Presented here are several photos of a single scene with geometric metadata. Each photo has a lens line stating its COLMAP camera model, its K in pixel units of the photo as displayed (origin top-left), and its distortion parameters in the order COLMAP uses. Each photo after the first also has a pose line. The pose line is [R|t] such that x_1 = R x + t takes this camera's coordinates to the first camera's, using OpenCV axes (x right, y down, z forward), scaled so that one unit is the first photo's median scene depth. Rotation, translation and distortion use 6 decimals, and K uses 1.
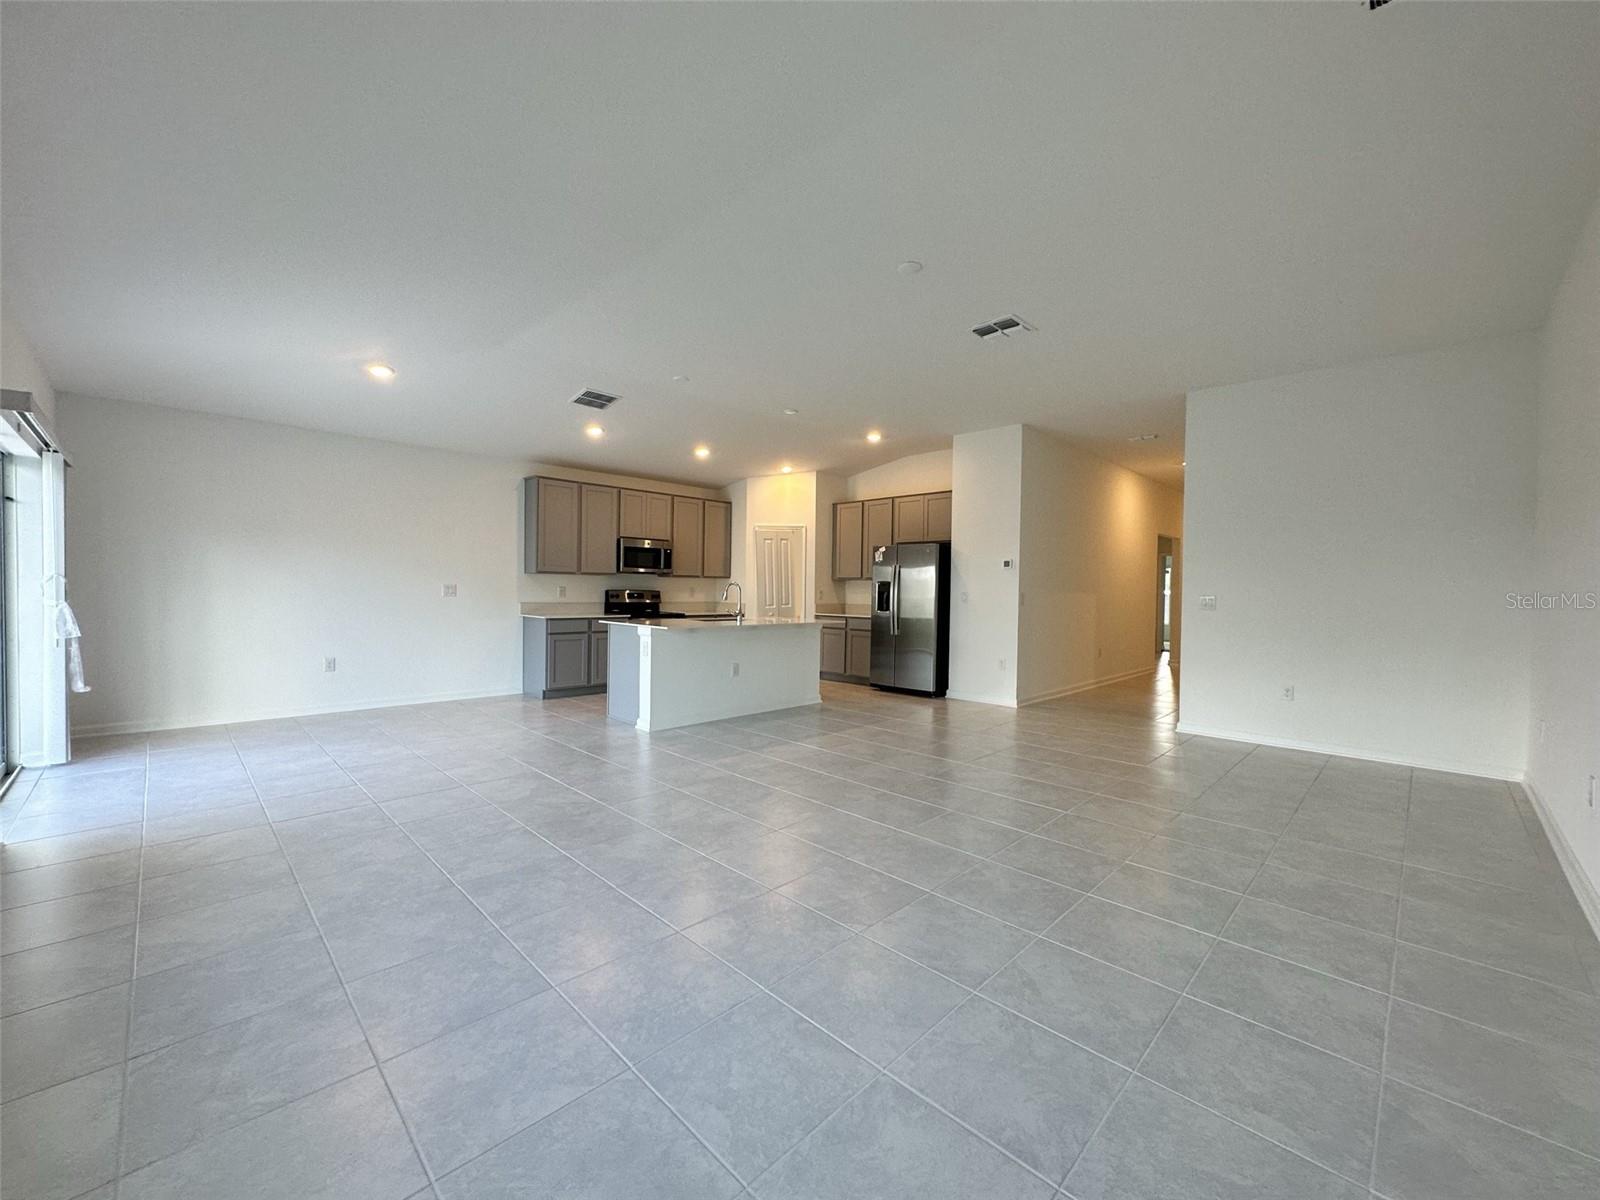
lens RADIAL K [[652.0, 0, 807.8], [0, 652.0, 600.2], [0, 0, 1]] dist [0.000289, 0.000027]
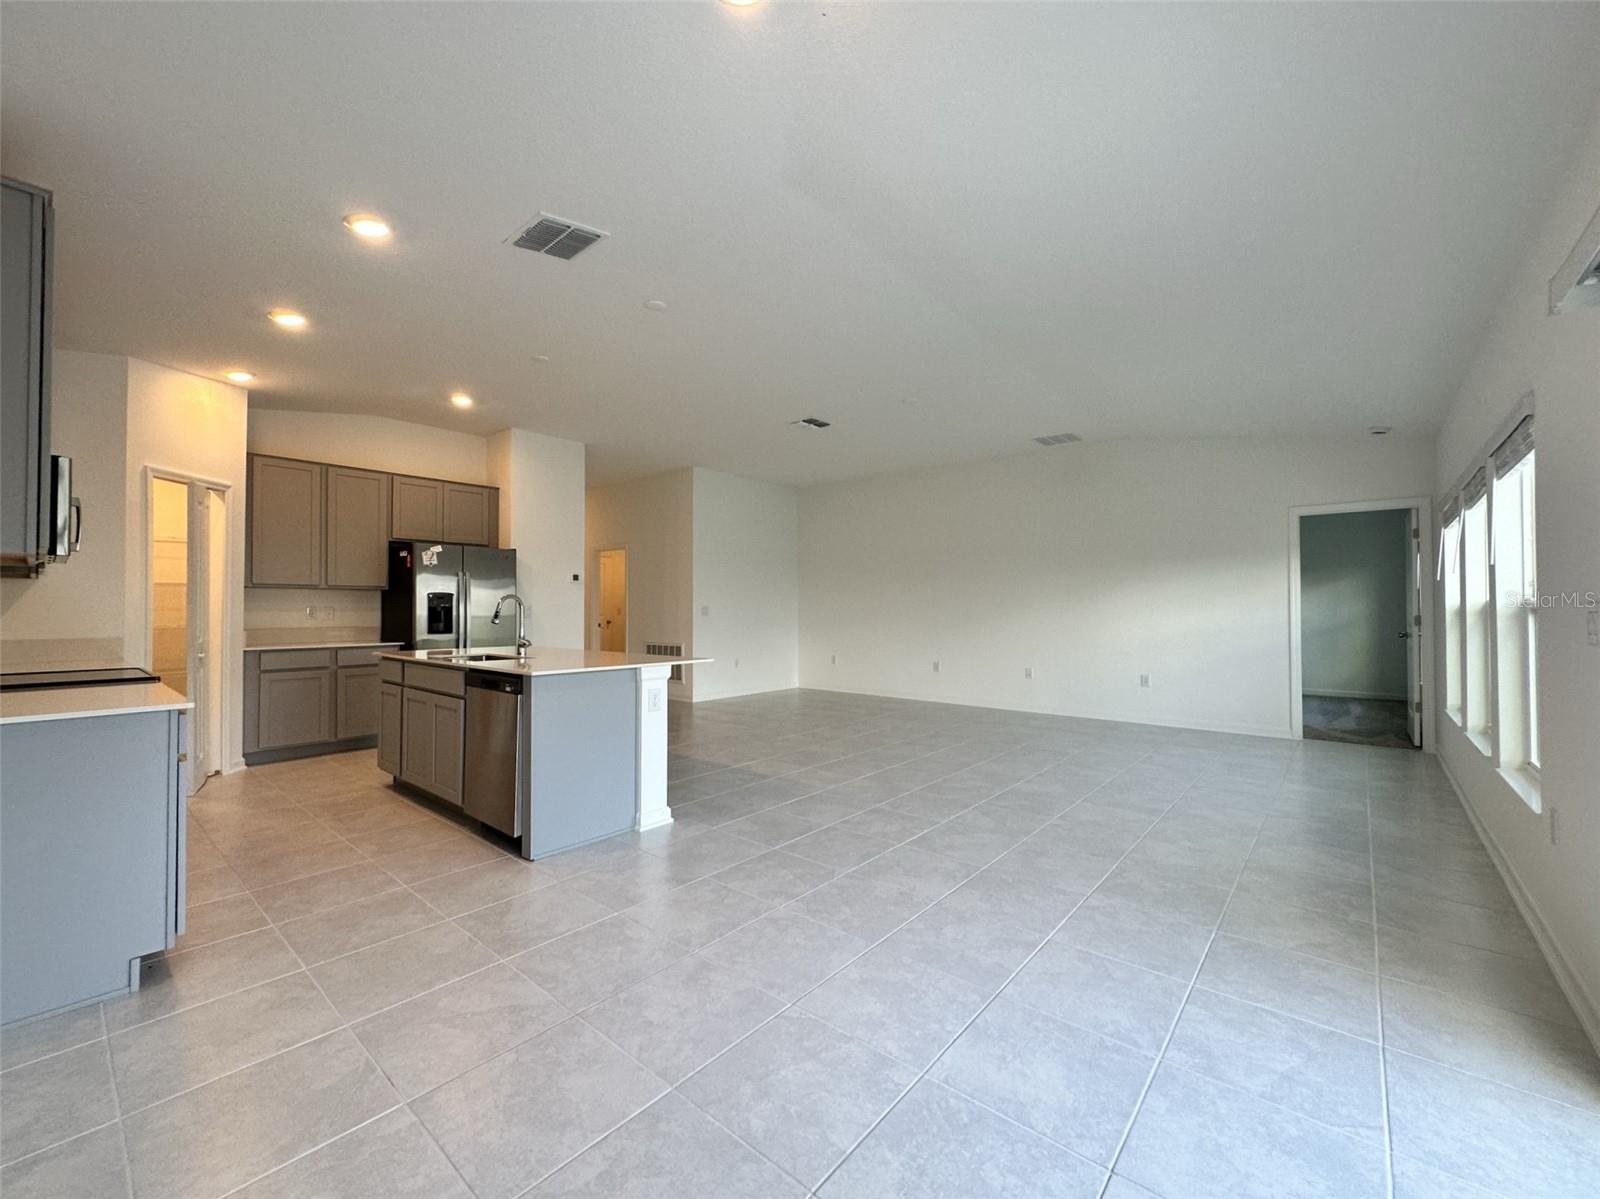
lens RADIAL K [[652.0, 0, 807.8], [0, 652.0, 599.7], [0, 0, 1]] dist [0.000289, 0.000027]
pose [[-0.089267, -0.001128, 0.996007, -1.047966], [0.014492, 0.999892, 0.002431, -0.027313], [-0.995902, 0.014652, -0.089241, 1.050810]]
